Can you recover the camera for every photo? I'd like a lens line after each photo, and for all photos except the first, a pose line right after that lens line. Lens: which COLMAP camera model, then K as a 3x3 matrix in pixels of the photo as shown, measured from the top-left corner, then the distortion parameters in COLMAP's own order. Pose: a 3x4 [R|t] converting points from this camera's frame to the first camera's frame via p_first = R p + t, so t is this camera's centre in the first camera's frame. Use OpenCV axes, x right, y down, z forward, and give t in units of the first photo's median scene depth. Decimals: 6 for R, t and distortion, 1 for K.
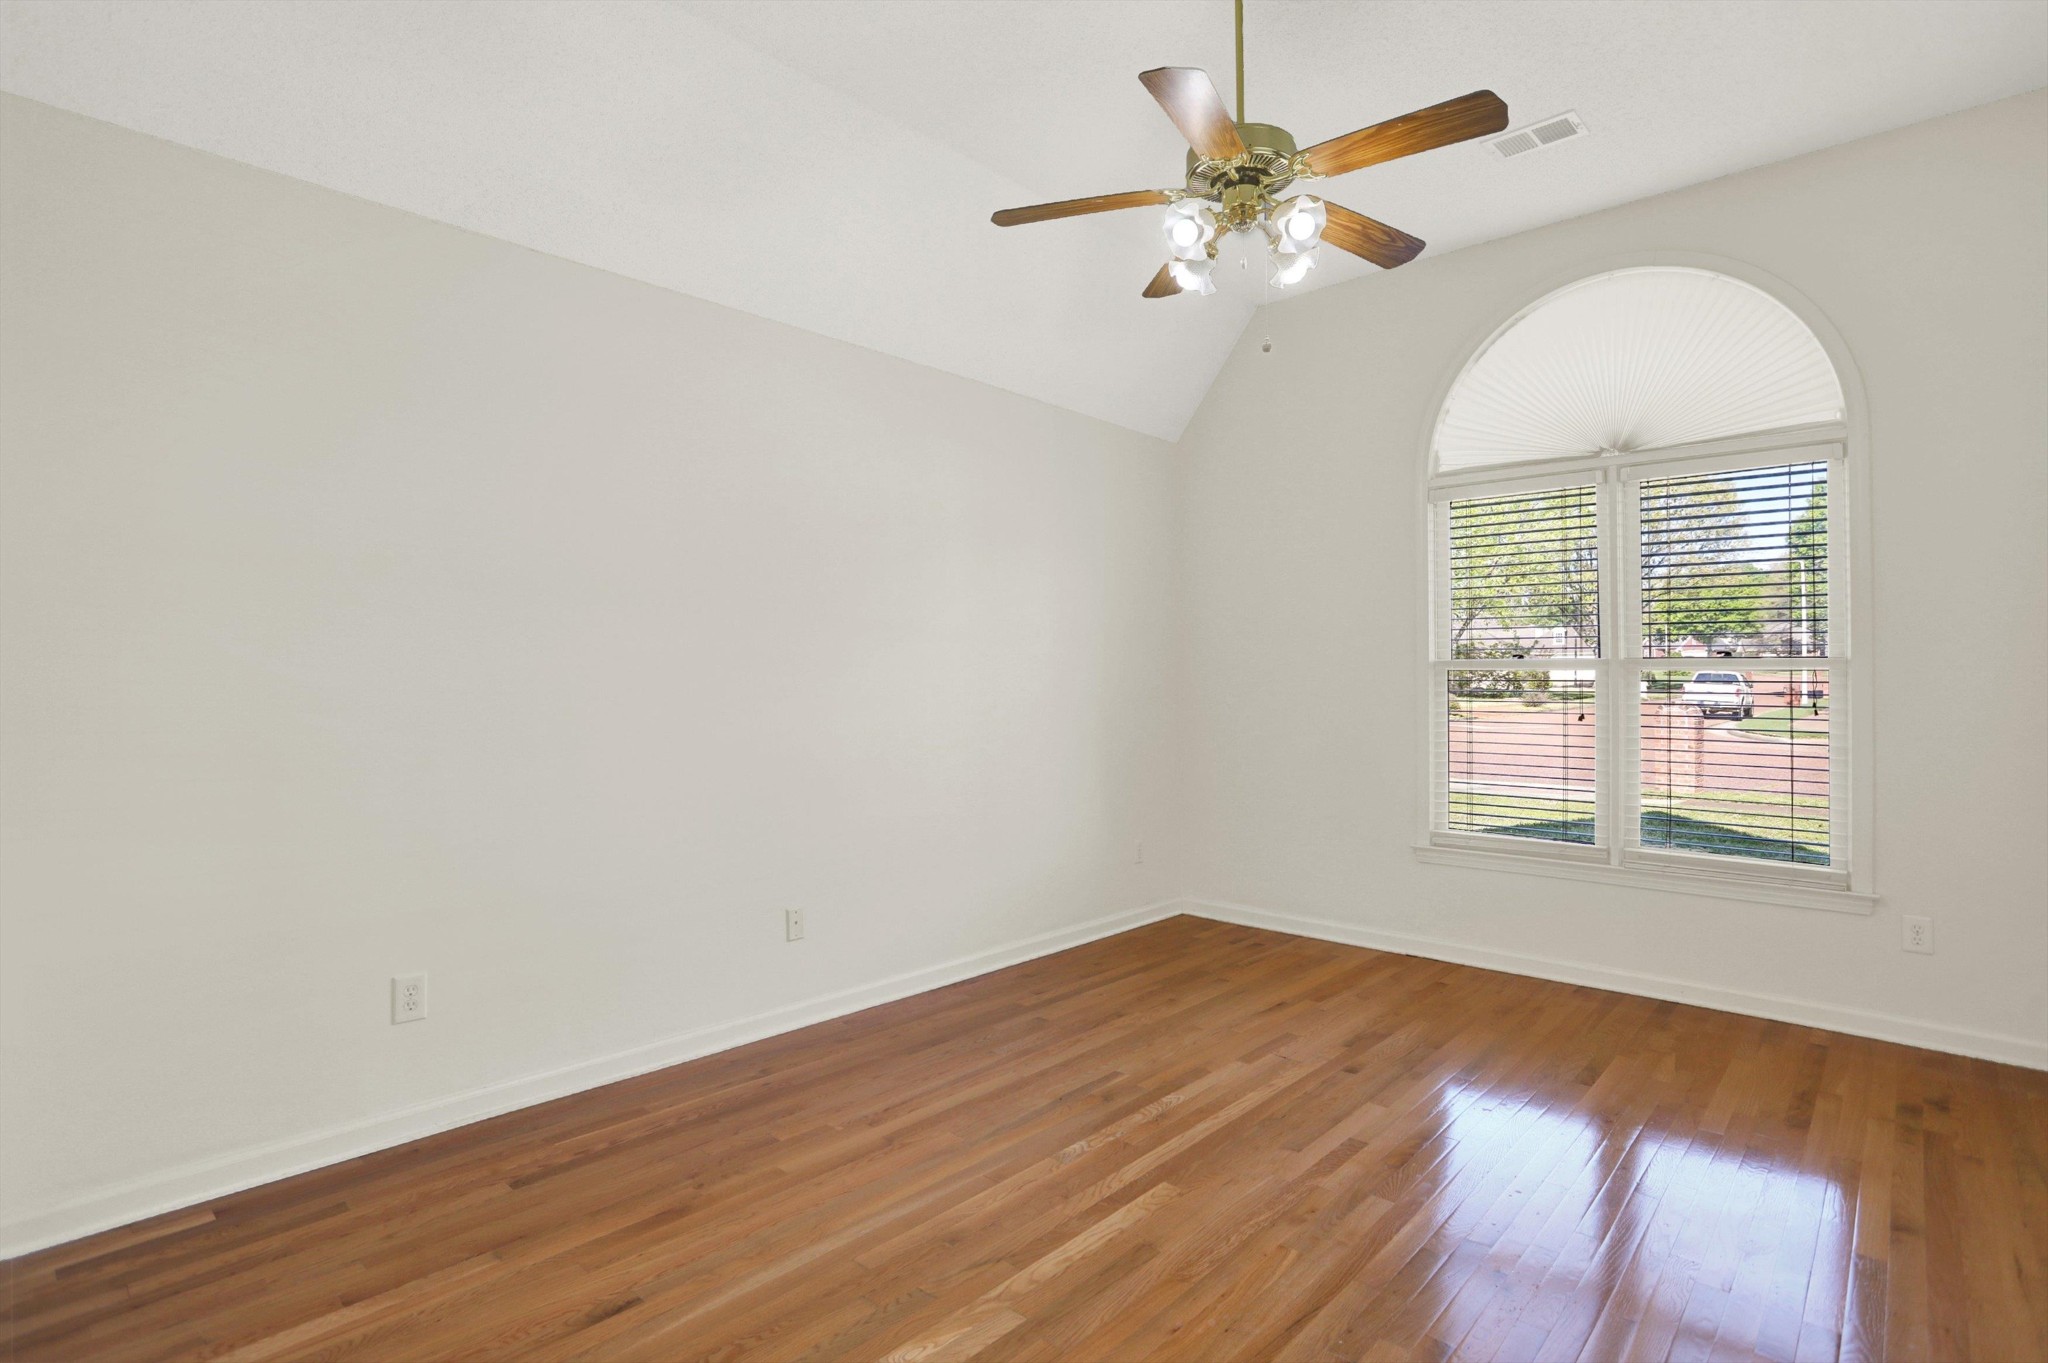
lens RADIAL K [[991.9, 0, 1028.7], [0, 991.9, 681.6], [0, 0, 1]] dist [-0.034514, 0.003319]
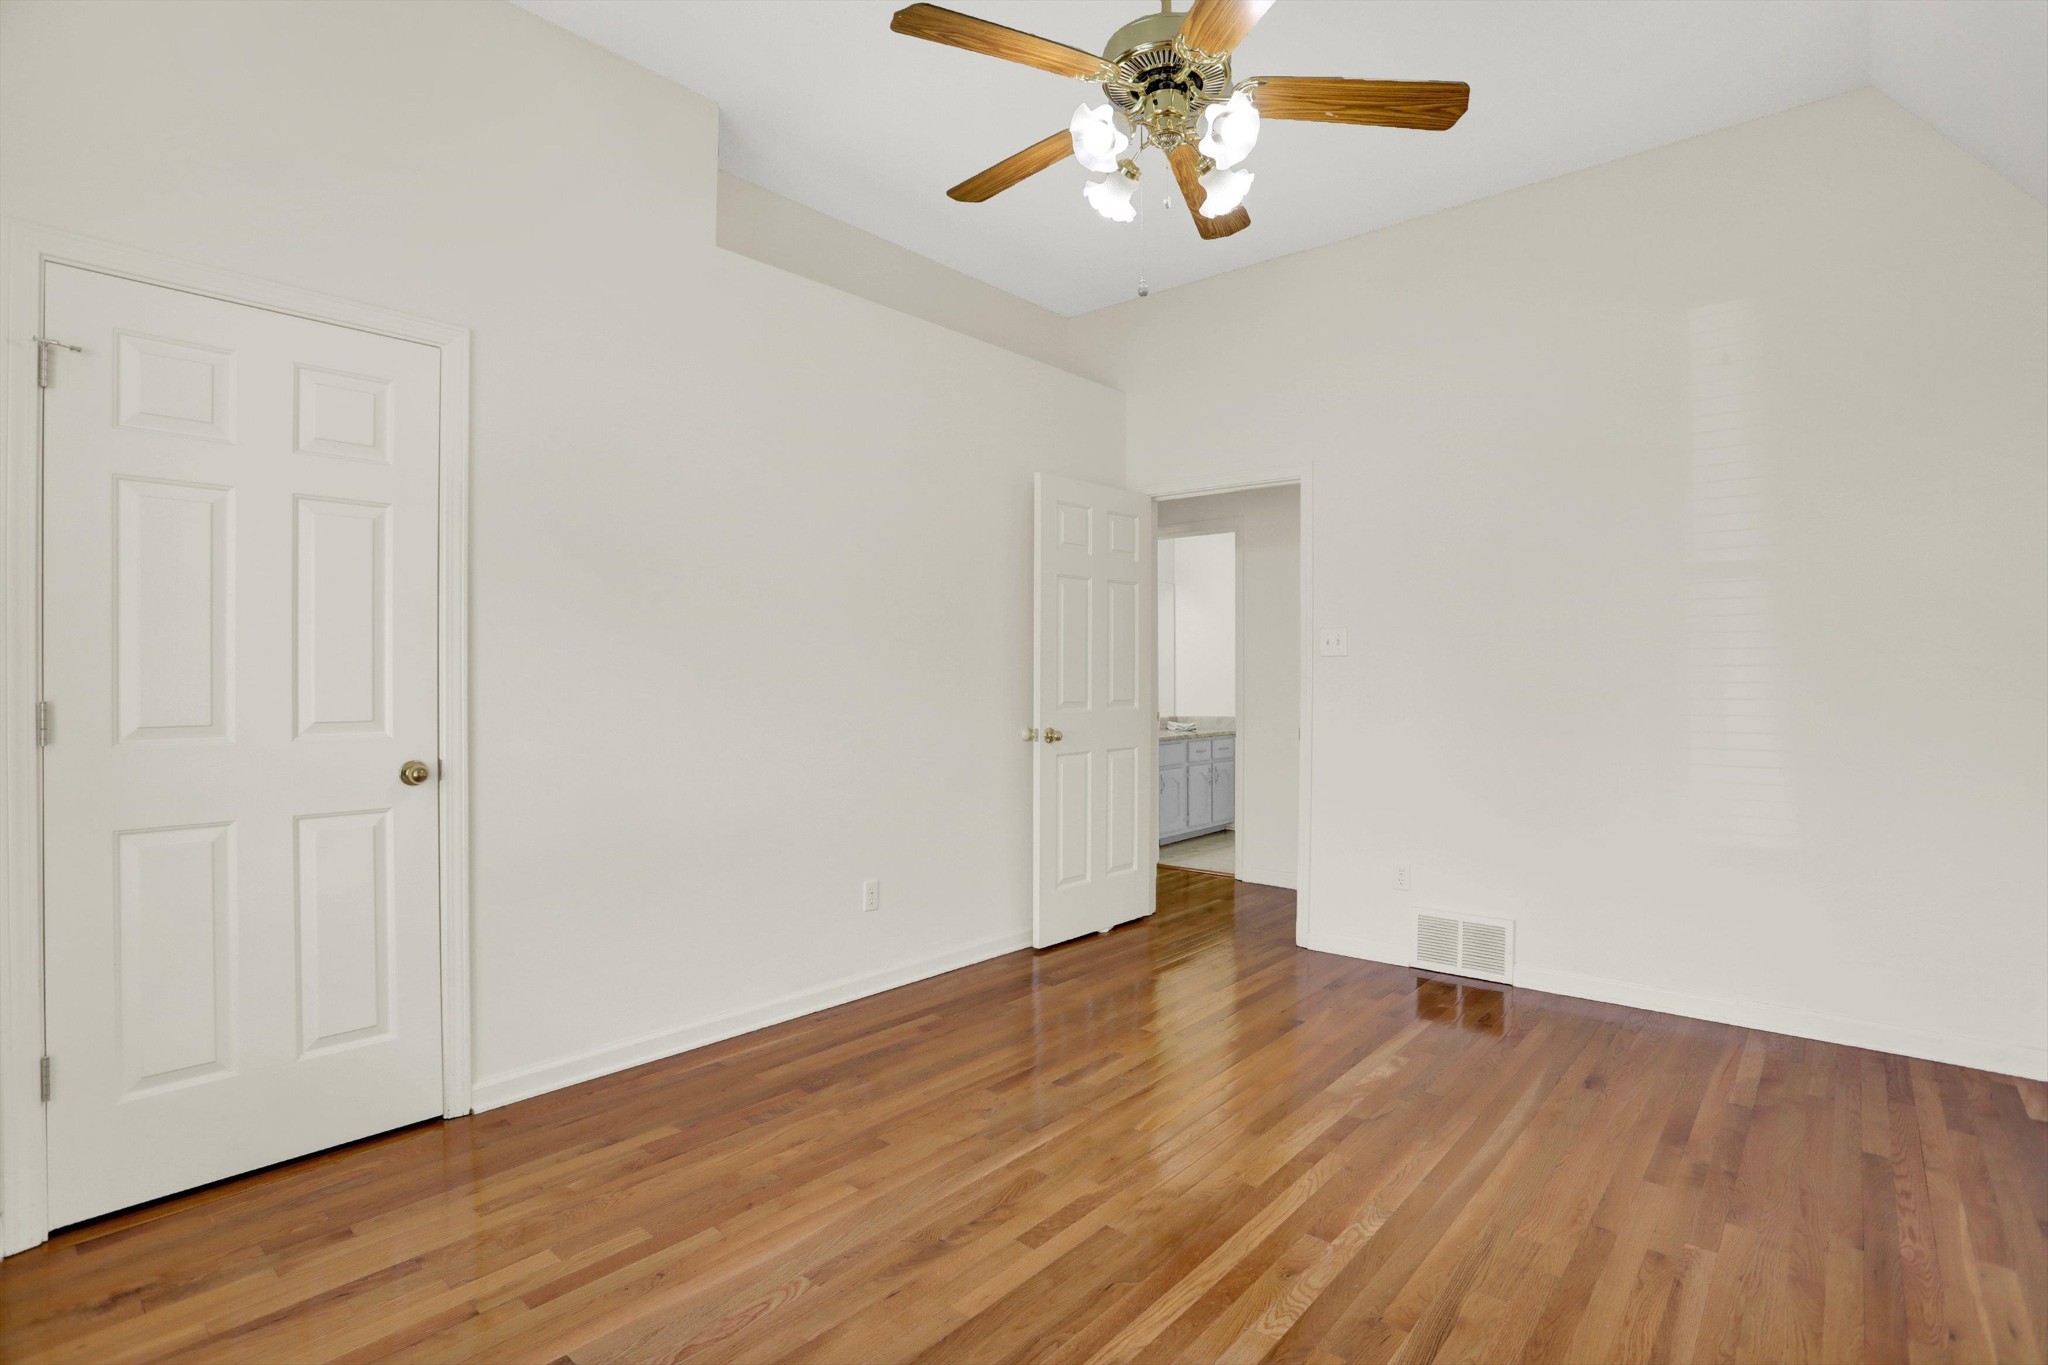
lens RADIAL K [[991.9, 0, 1017.2], [0, 991.9, 671.4], [0, 0, 1]] dist [-0.034514, 0.003319]
pose [[-0.999696, -0.001144, -0.024618, 0.391077], [-0.001248, 0.999990, 0.004226, 0.000935], [0.024613, 0.004256, -0.999688, 1.926176]]
